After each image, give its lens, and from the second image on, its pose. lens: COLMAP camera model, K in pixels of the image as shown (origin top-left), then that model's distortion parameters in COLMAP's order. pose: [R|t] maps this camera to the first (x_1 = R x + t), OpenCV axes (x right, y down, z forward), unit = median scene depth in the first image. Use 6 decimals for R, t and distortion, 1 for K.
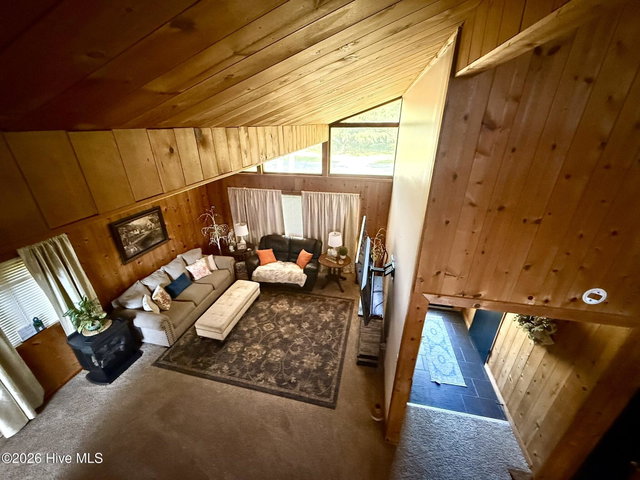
lens RADIAL K [[256.9, 0, 318.5], [0, 256.9, 242.9], [0, 0, 1]] dist [-0.000304, -0.000020]
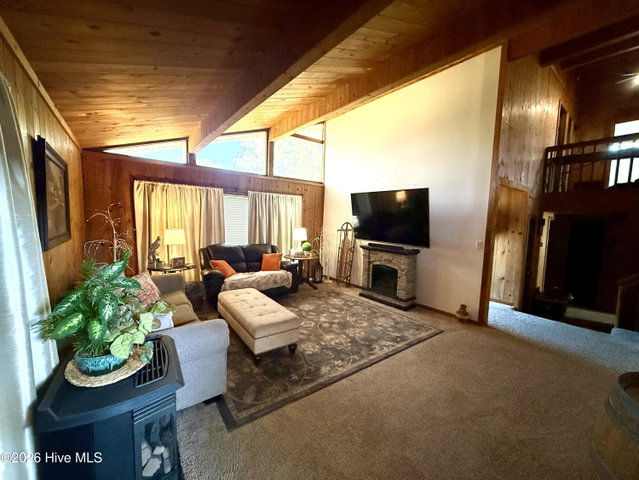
lens RADIAL K [[257.3, 0, 318.4], [0, 257.3, 240.8], [0, 0, 1]] dist [-0.000567, -0.000023]
pose [[0.638965, -0.042476, 0.768062, -0.658184], [0.291468, 0.937392, -0.190637, 0.220277], [-0.711878, 0.345676, 0.611341, 0.372929]]
